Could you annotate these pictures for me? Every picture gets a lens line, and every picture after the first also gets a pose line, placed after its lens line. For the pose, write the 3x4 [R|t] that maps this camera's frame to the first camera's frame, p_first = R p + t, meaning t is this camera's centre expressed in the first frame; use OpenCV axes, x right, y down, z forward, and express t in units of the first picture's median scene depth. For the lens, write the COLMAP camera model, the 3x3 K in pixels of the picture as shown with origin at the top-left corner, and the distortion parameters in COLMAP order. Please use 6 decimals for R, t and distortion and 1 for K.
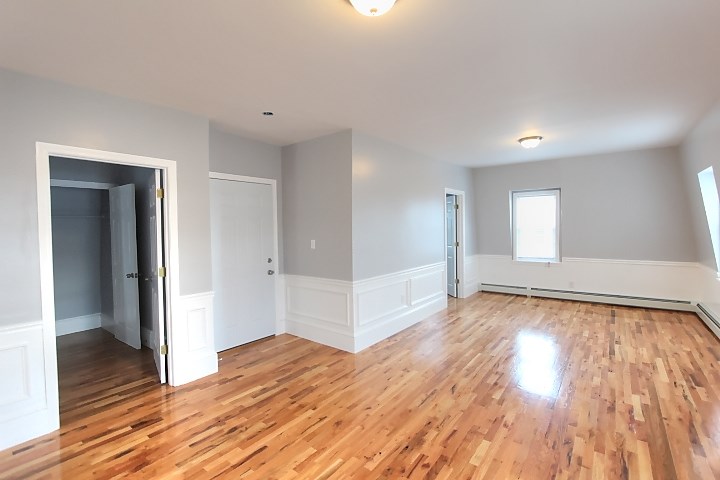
lens RADIAL K [[332.5, 0, 362.0], [0, 332.5, 236.8], [0, 0, 1]] dist [-0.008072, 0.000375]
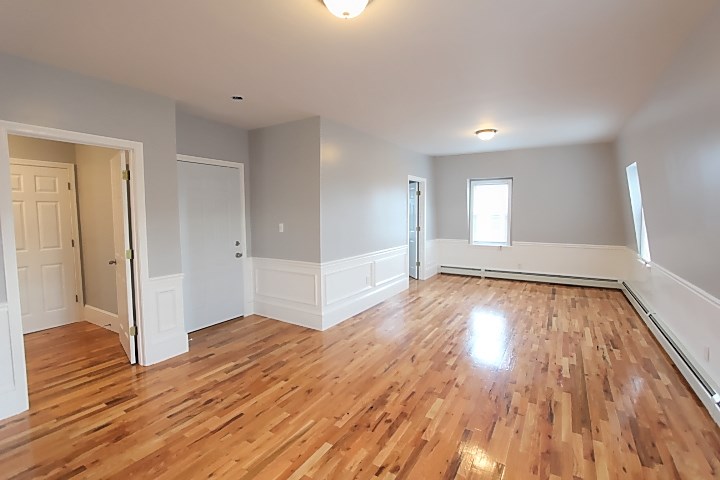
lens RADIAL K [[332.5, 0, 361.8], [0, 332.5, 236.7], [0, 0, 1]] dist [-0.008072, 0.000375]
pose [[0.994181, 0.002247, 0.107701, -0.015042], [-0.007016, 0.999010, 0.043921, 0.004402], [-0.107495, -0.044421, 0.993213, -0.065070]]
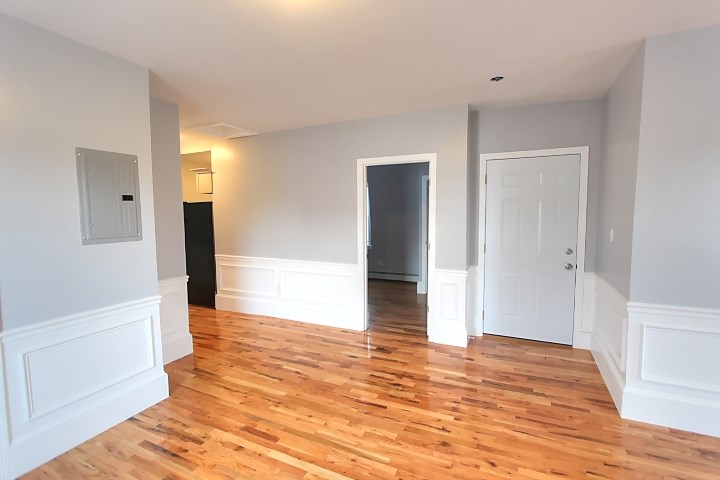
lens RADIAL K [[332.5, 0, 364.4], [0, 332.5, 235.4], [0, 0, 1]] dist [-0.008072, 0.000375]
pose [[0.222278, 0.079786, -0.971713, 0.540334], [-0.023080, 0.996797, 0.076566, -0.023238], [0.974710, 0.005409, 0.223408, 0.496129]]
